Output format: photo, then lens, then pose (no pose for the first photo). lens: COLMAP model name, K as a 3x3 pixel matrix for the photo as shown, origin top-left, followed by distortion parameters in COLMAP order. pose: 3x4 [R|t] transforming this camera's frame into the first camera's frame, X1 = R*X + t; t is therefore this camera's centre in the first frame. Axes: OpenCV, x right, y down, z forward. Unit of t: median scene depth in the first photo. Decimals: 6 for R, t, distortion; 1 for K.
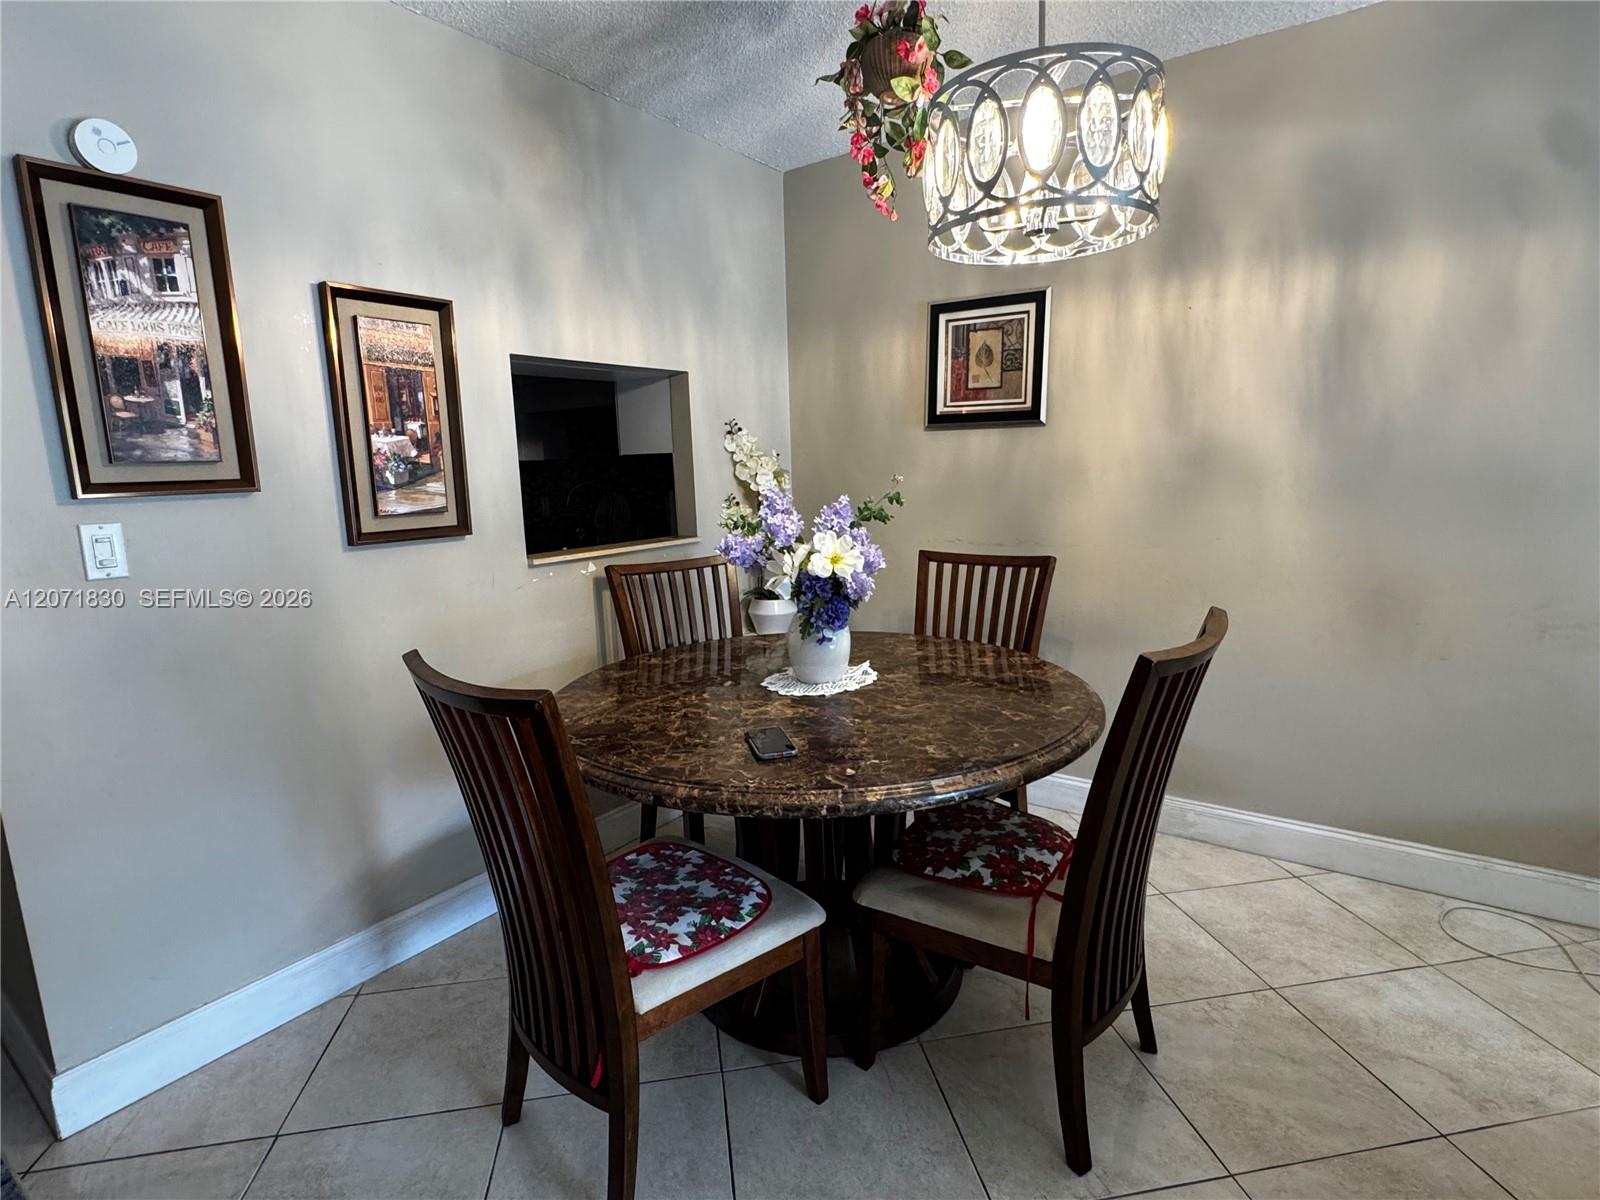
lens RADIAL K [[787.5, 0, 798.7], [0, 787.5, 600.0], [0, 0, 1]] dist [-0.000025, -0.000595]
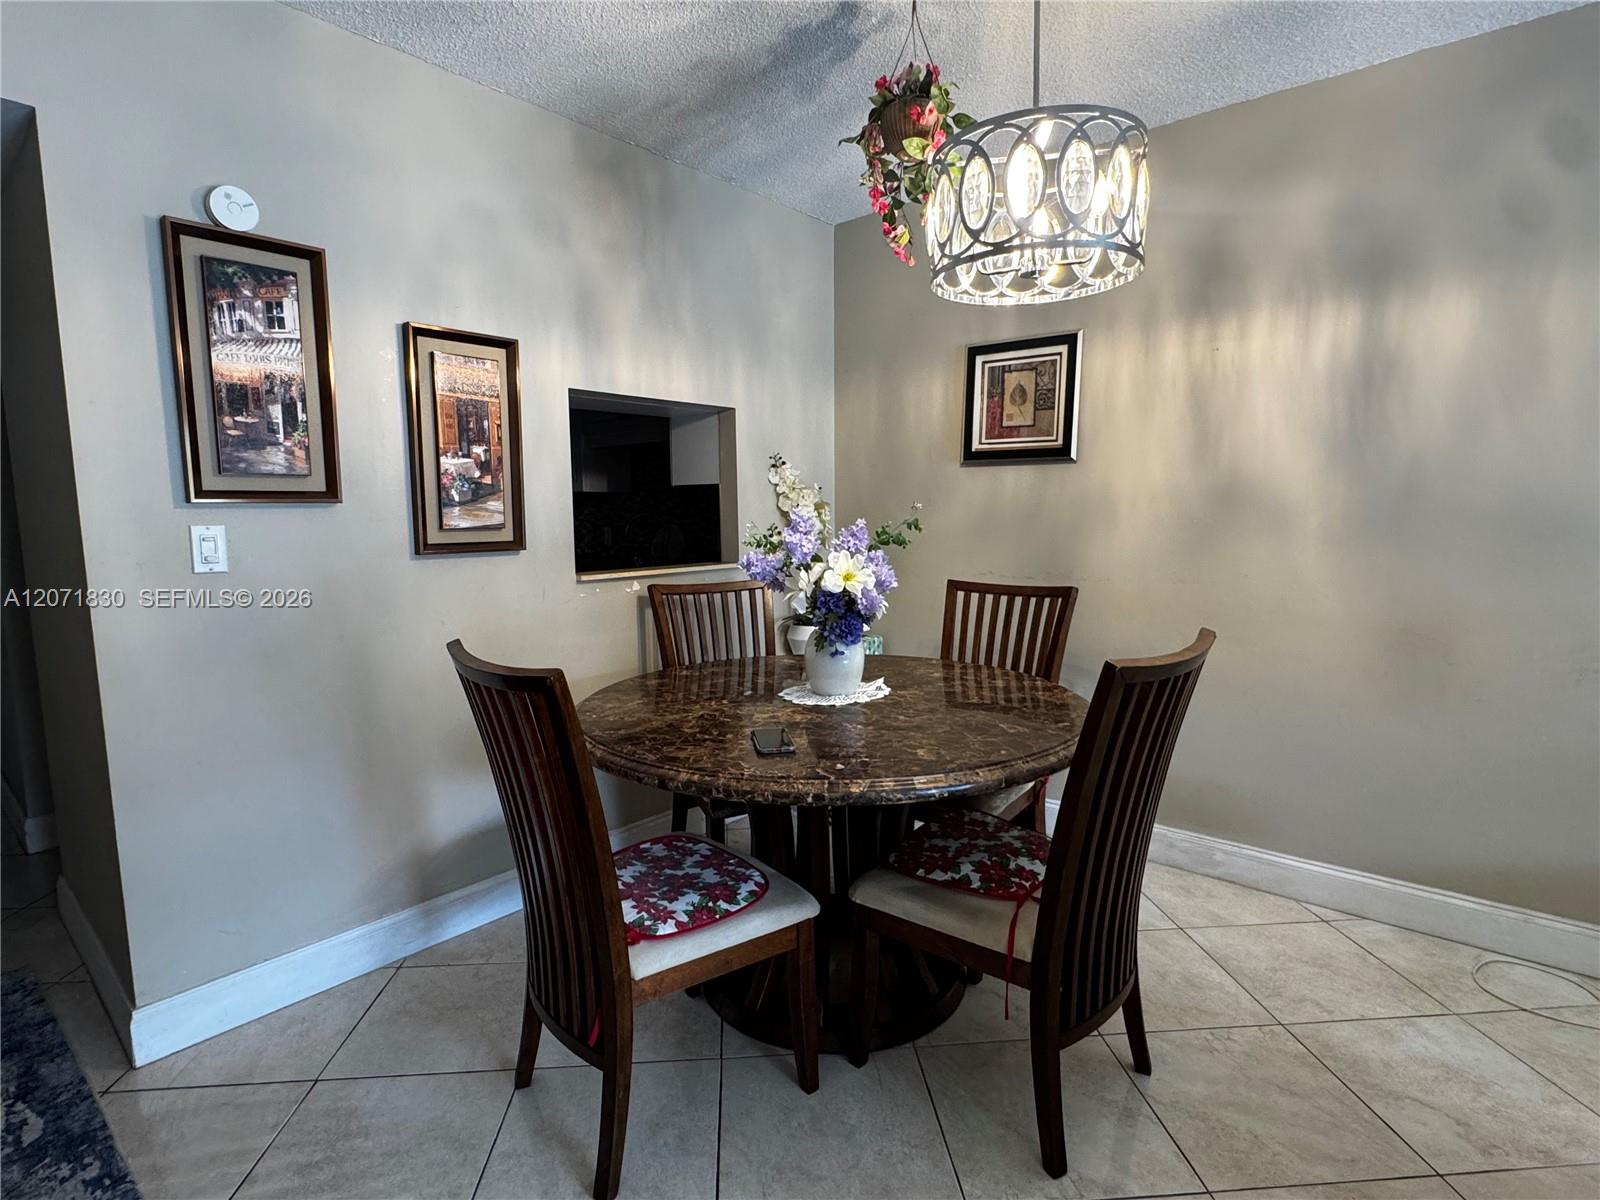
lens RADIAL K [[787.5, 0, 800.0], [0, 787.5, 604.4], [0, 0, 1]] dist [-0.000025, -0.000595]
pose [[0.995704, 0.030453, -0.087445, 0.081136], [-0.034921, 0.998137, -0.050025, 0.043903], [0.085758, 0.052864, 0.994913, -0.068577]]
